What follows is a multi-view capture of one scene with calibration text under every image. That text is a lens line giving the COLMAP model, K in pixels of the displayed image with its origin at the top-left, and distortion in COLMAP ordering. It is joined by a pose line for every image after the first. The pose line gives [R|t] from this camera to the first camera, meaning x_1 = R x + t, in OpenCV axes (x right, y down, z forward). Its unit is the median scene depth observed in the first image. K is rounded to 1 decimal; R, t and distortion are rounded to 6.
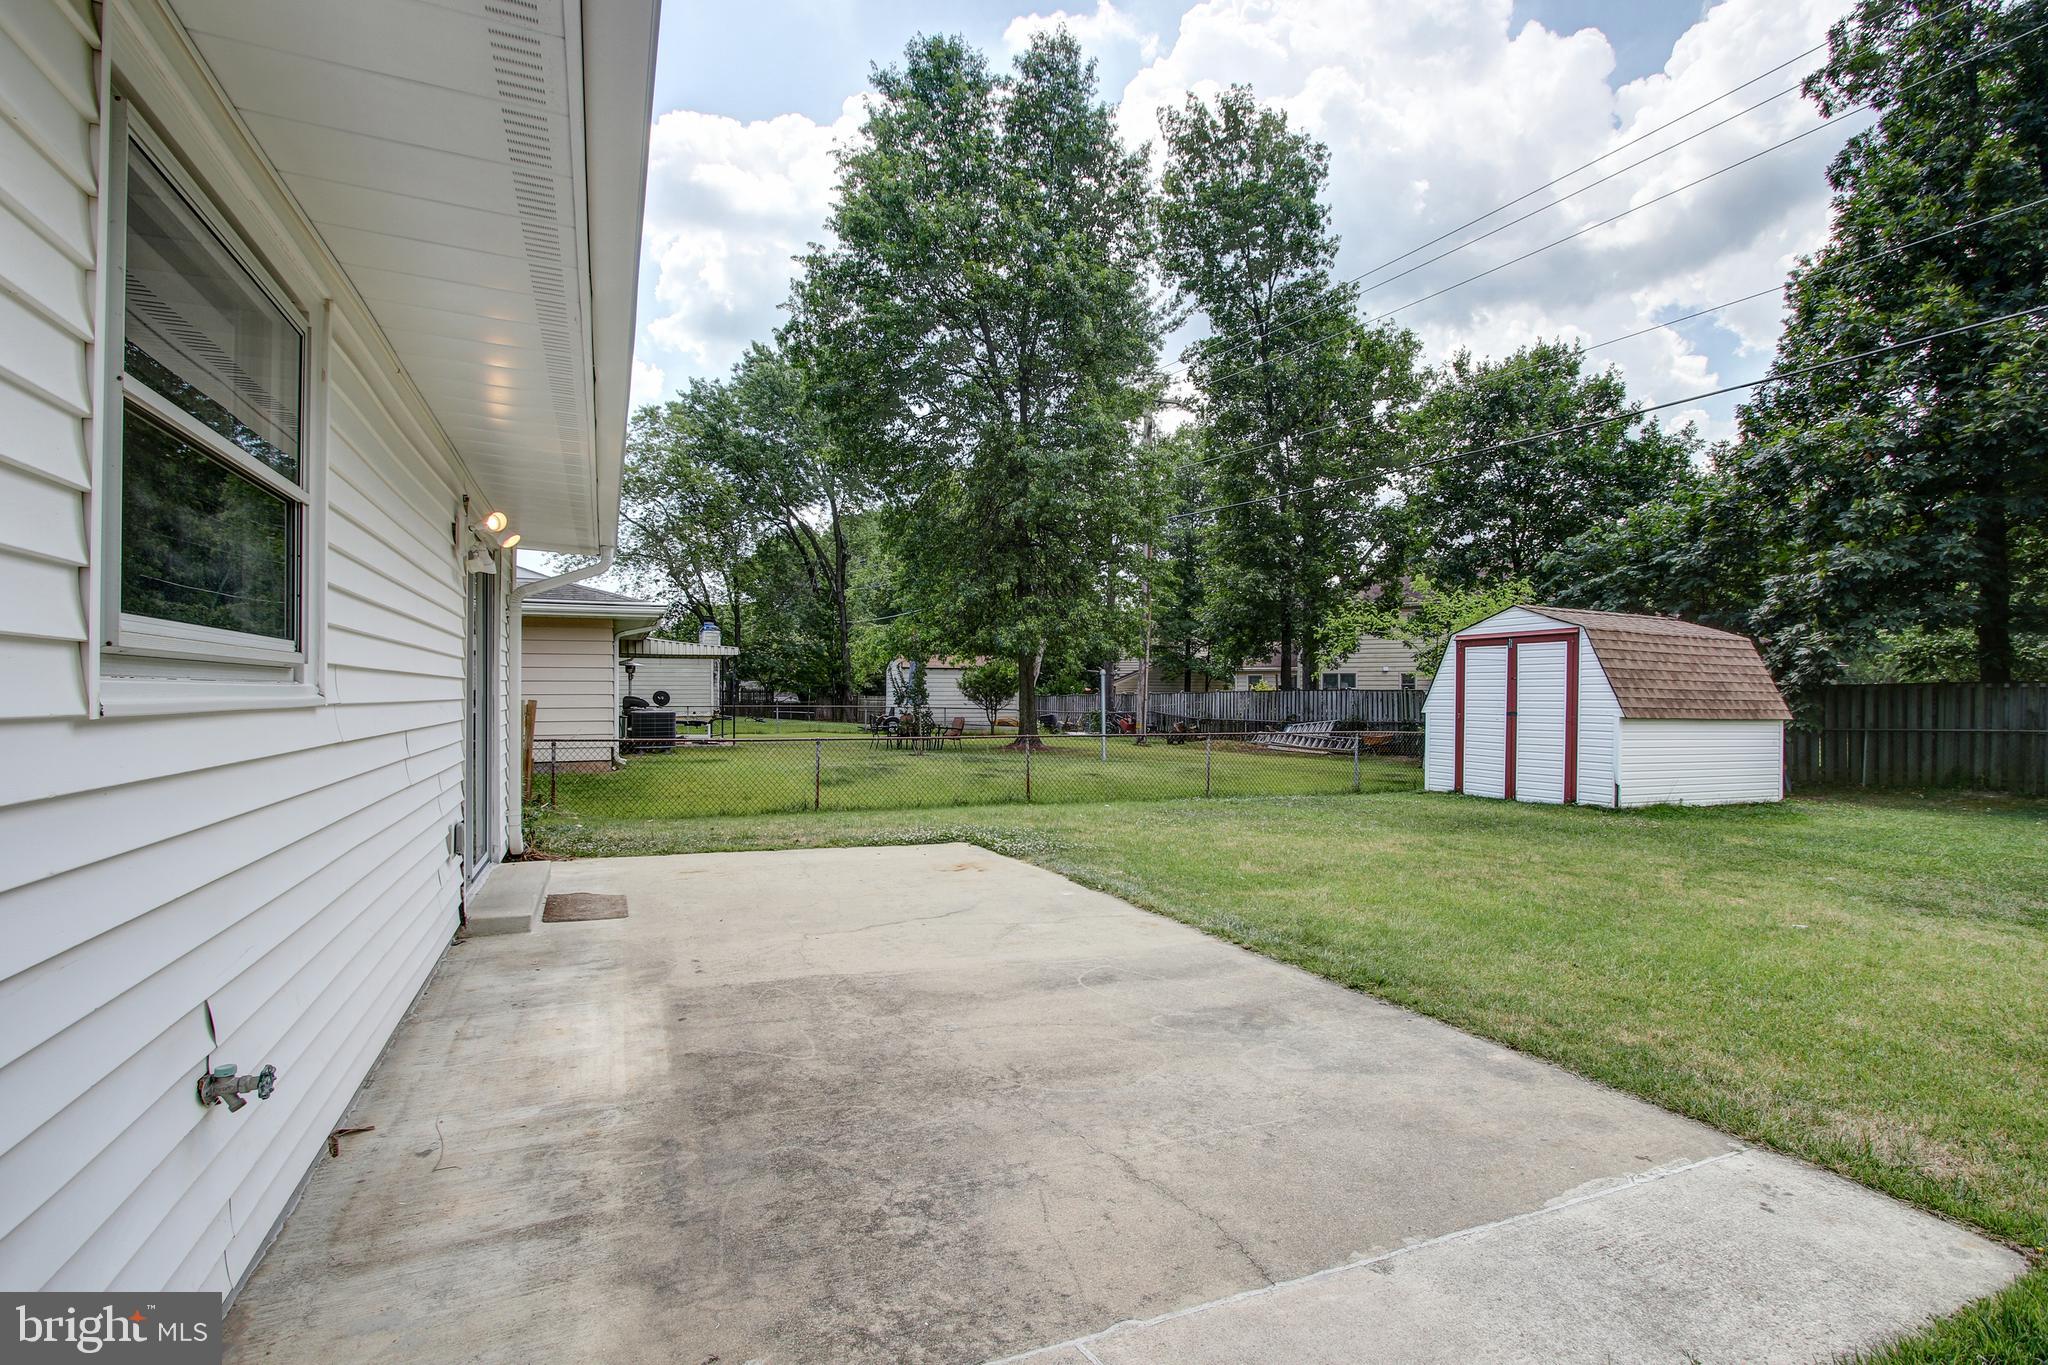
lens RADIAL K [[940.5, 0, 1032.8], [0, 940.5, 694.5], [0, 0, 1]] dist [-0.026097, 0.005854]
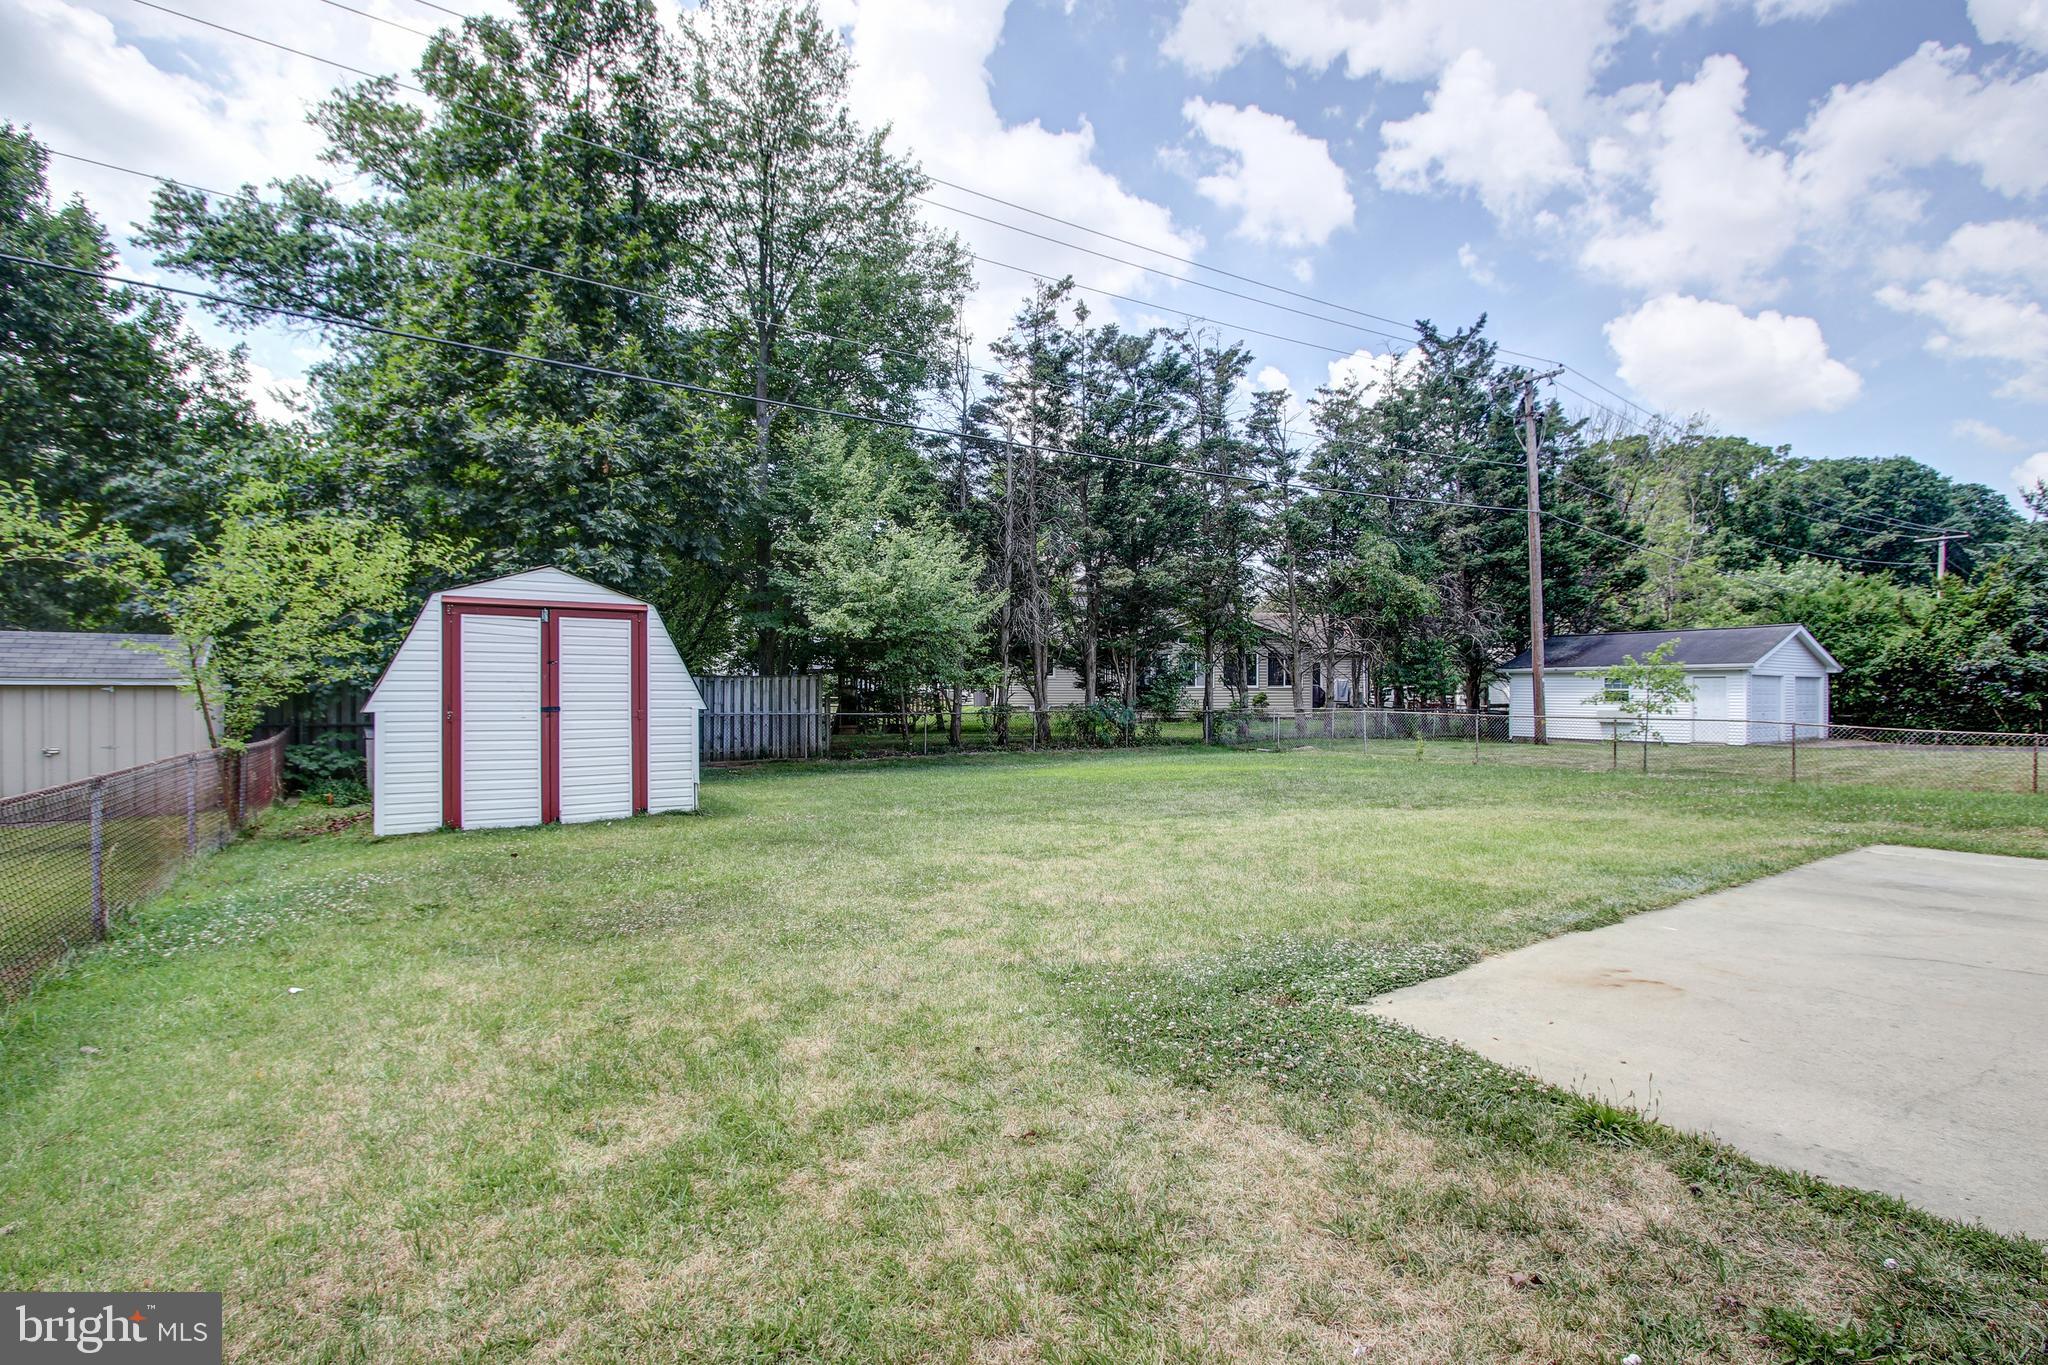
lens RADIAL K [[944.2, 0, 1030.1], [0, 944.2, 691.4], [0, 0, 1]] dist [-0.026641, 0.005937]
pose [[-0.153906, -0.001854, 0.988084, -0.890545], [-0.000900, 0.999998, 0.001736, 0.014913], [-0.988085, -0.000622, -0.153908, 2.273166]]
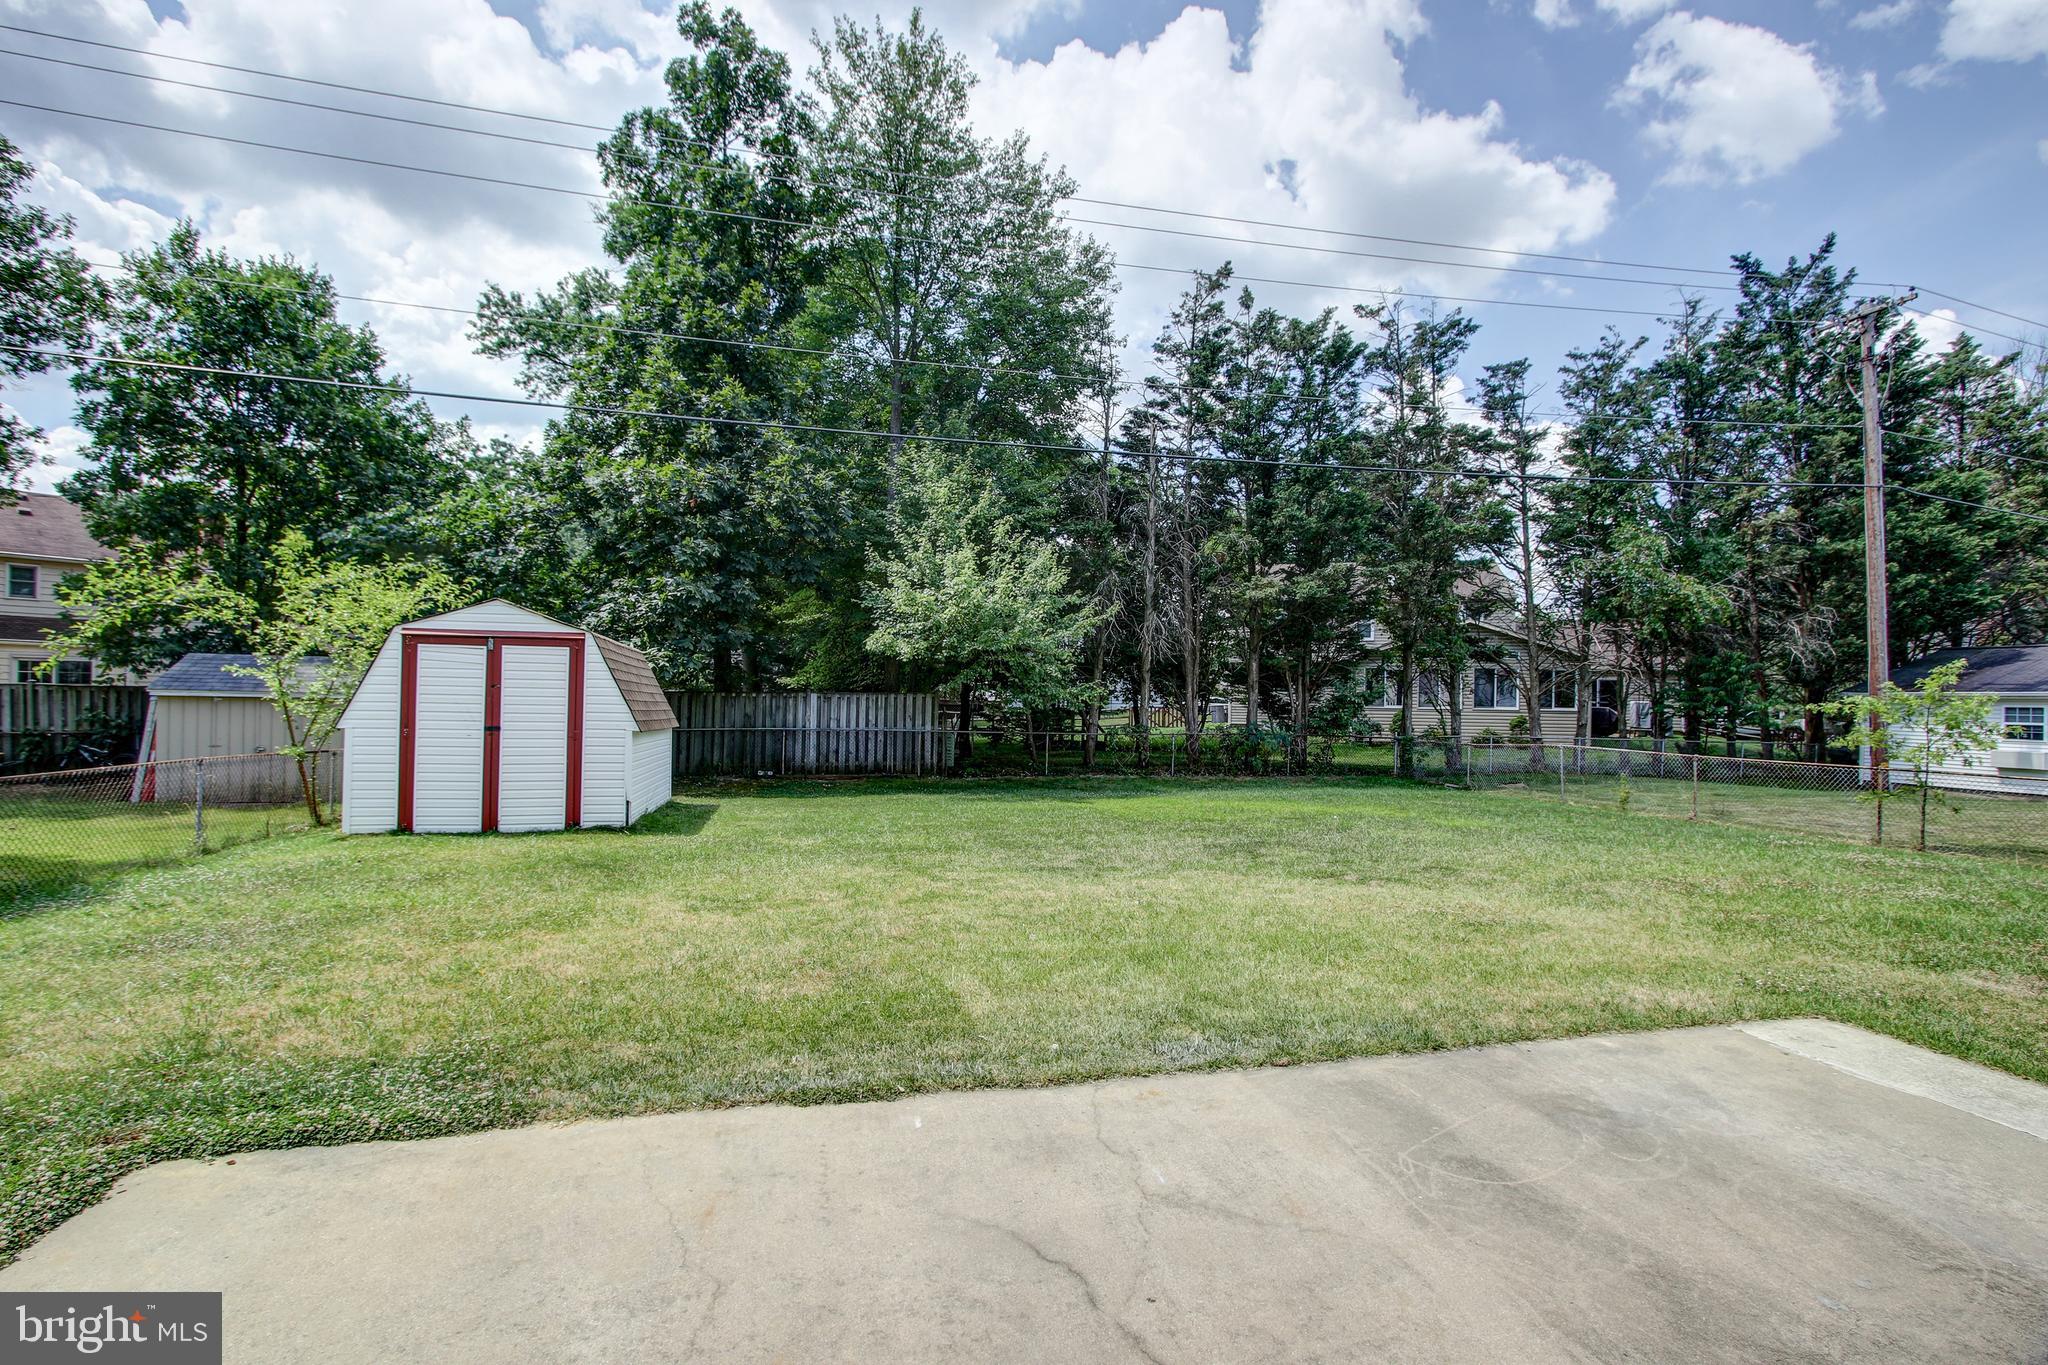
lens RADIAL K [[949.6, 0, 1023.8], [0, 949.6, 691.4], [0, 0, 1]] dist [-0.024931, 0.004894]
pose [[0.196493, 0.008747, 0.980466, -0.670574], [-0.016652, 0.999846, -0.005583, -0.047951], [-0.980364, -0.015230, 0.196609, 1.148918]]
